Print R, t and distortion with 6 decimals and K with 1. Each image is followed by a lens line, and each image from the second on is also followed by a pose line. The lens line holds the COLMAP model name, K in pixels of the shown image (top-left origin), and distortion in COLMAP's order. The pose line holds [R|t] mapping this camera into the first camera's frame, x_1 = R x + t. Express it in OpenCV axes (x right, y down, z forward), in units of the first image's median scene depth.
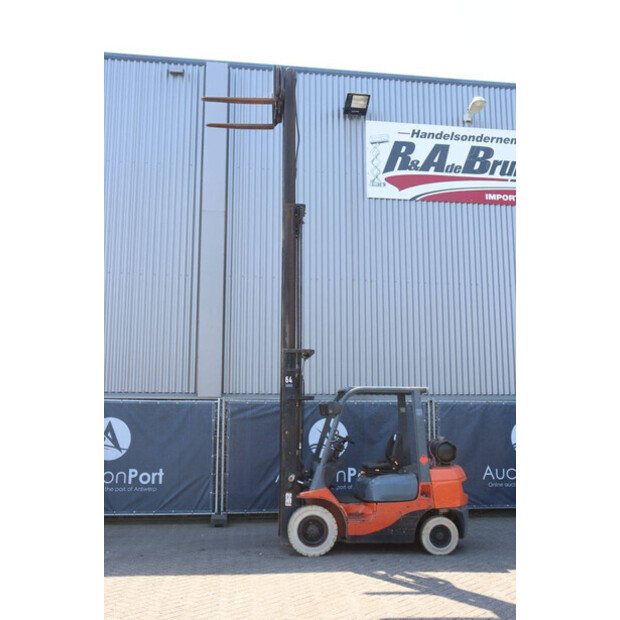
lens RADIAL K [[646.0, 0, 310.0], [0, 646.0, 310.0], [0, 0, 1]] dist [-0.053768, 0.019432]
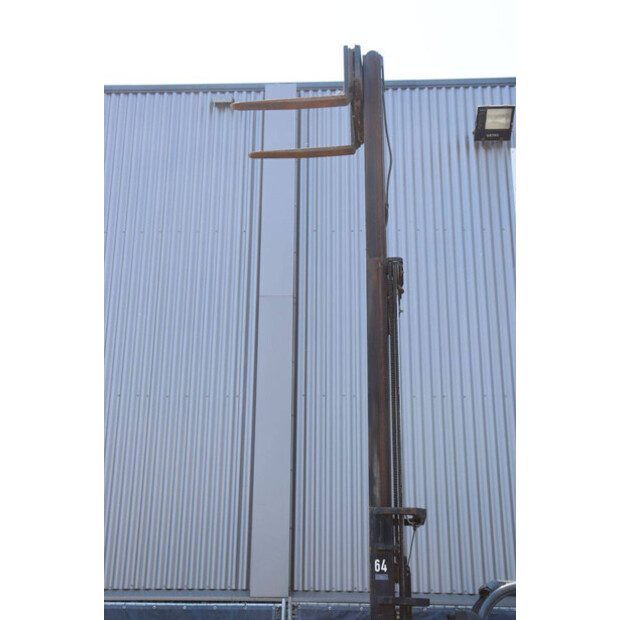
lens RADIAL K [[835.1, 0, 308.9], [0, 835.1, 317.0], [0, 0, 1]] dist [0.091959, 0.009496]
pose [[0.981893, -0.052512, -0.182013, 0.039702], [0.018575, 0.982870, -0.183360, 0.025202], [0.188524, 0.176659, 0.966049, 0.214881]]
